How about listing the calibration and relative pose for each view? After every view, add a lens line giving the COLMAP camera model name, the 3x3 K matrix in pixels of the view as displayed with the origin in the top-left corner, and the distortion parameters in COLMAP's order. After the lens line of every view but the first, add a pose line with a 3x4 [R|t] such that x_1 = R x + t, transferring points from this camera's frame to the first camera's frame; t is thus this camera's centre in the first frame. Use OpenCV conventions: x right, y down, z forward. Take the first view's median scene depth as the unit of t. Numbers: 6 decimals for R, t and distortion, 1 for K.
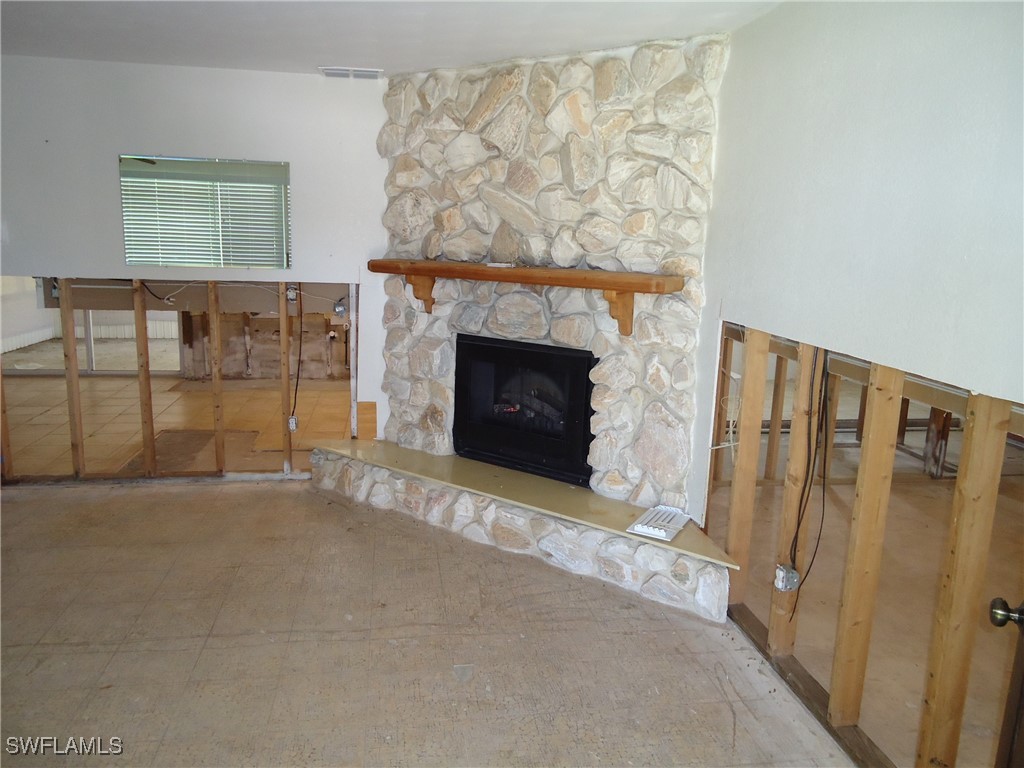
lens RADIAL K [[747.9, 0, 514.6], [0, 747.9, 377.5], [0, 0, 1]] dist [-0.002278, 0.005106]
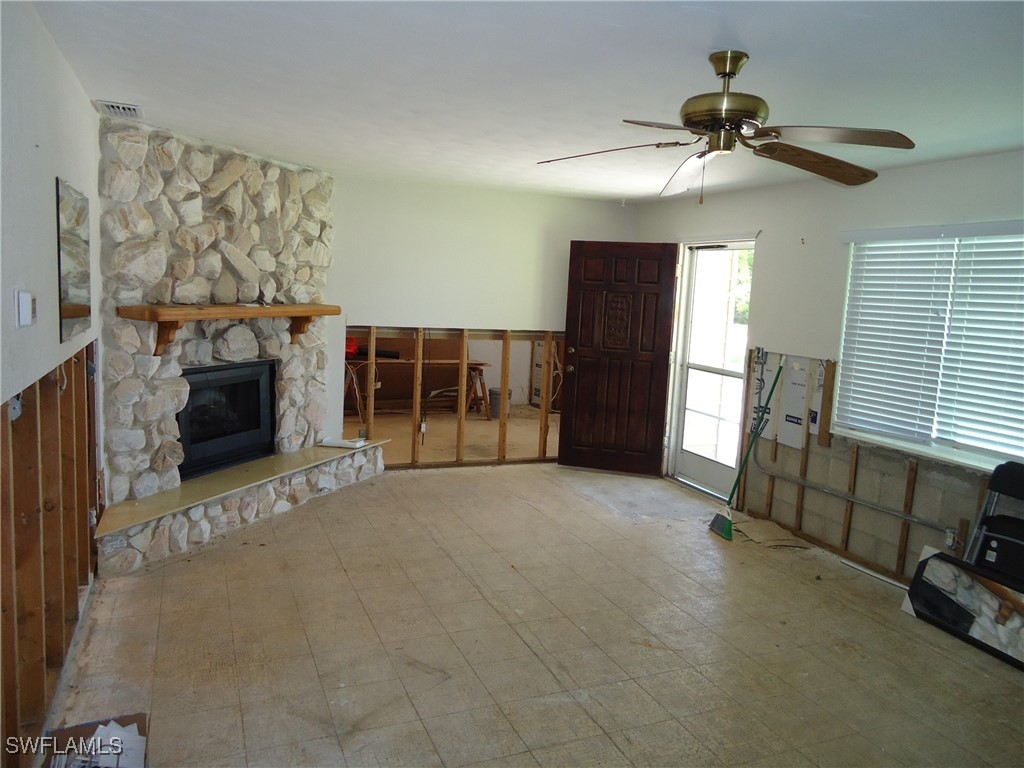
lens RADIAL K [[747.9, 0, 514.6], [0, 747.9, 377.5], [0, 0, 1]] dist [-0.002278, 0.005106]
pose [[-0.239559, -0.161207, 0.957405, -1.189665], [0.129160, 0.972062, 0.195993, -0.190239], [-0.962252, 0.170610, -0.212045, 0.728379]]
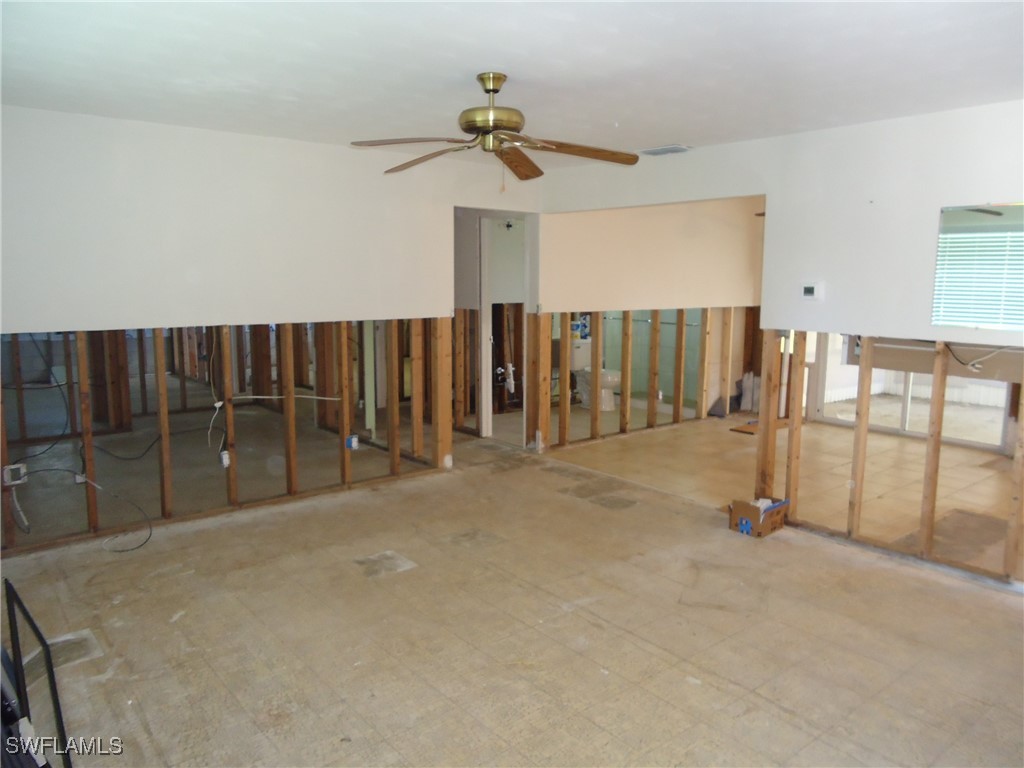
lens RADIAL K [[747.9, 0, 514.6], [0, 747.9, 377.5], [0, 0, 1]] dist [-0.002278, 0.005106]
pose [[0.504783, 0.090374, -0.858502, 0.020409], [-0.156372, 0.987625, 0.012023, -0.016583], [0.848965, 0.128177, 0.512668, 0.092072]]
